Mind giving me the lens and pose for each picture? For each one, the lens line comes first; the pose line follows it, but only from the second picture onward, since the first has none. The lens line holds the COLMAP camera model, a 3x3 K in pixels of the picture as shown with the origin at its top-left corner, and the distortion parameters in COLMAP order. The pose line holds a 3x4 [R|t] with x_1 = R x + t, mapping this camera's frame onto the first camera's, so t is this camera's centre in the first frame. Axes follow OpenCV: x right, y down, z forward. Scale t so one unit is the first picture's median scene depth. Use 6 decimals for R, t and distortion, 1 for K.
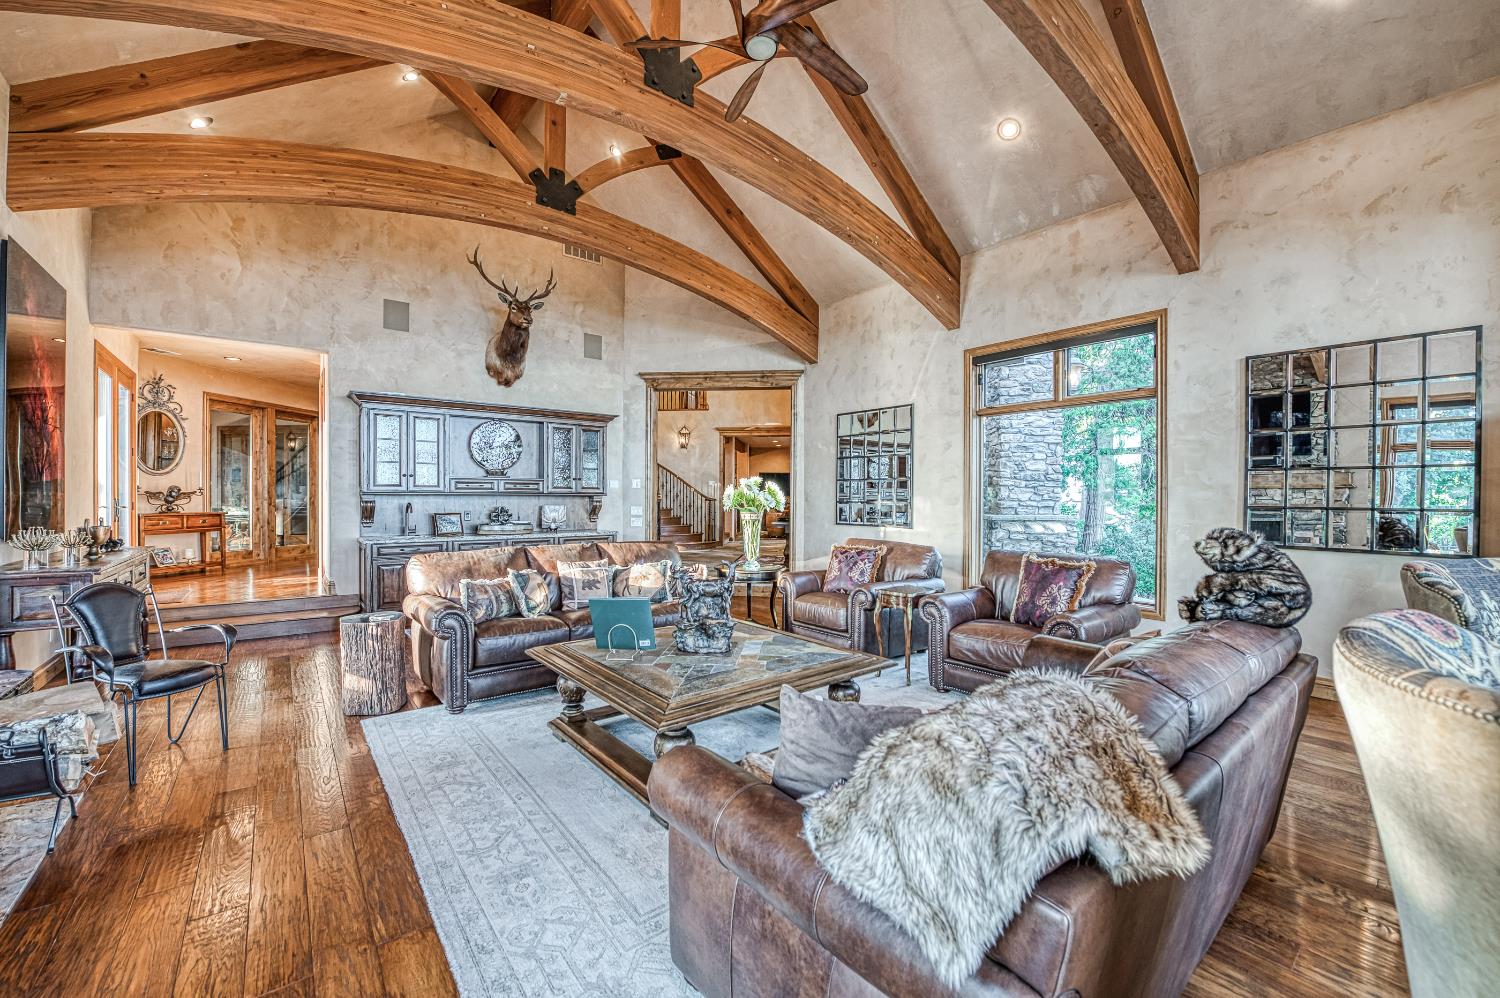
lens RADIAL K [[615.9, 0, 791.0], [0, 615.9, 508.4], [0, 0, 1]] dist [-0.008167, -0.003153]
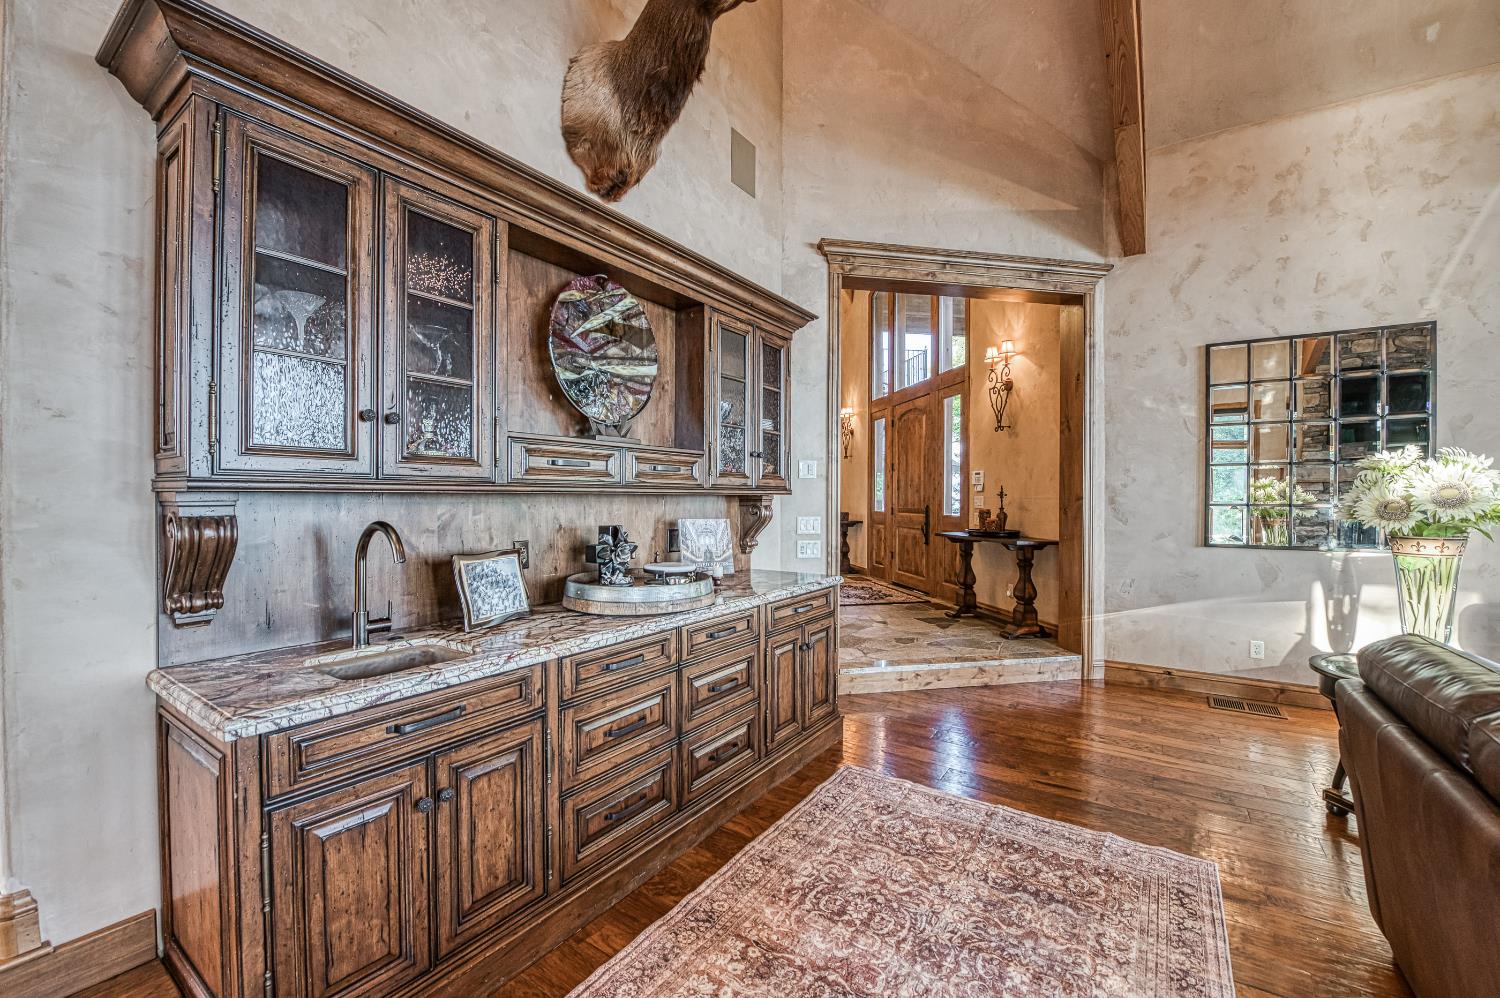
lens RADIAL K [[615.9, 0, 777.4], [0, 615.9, 499.1], [0, 0, 1]] dist [-0.008167, -0.003153]
pose [[0.958964, -0.003321, 0.283509, -0.507385], [0.004438, 0.999985, -0.003297, -0.016413], [-0.283494, 0.004420, 0.958964, 0.664329]]
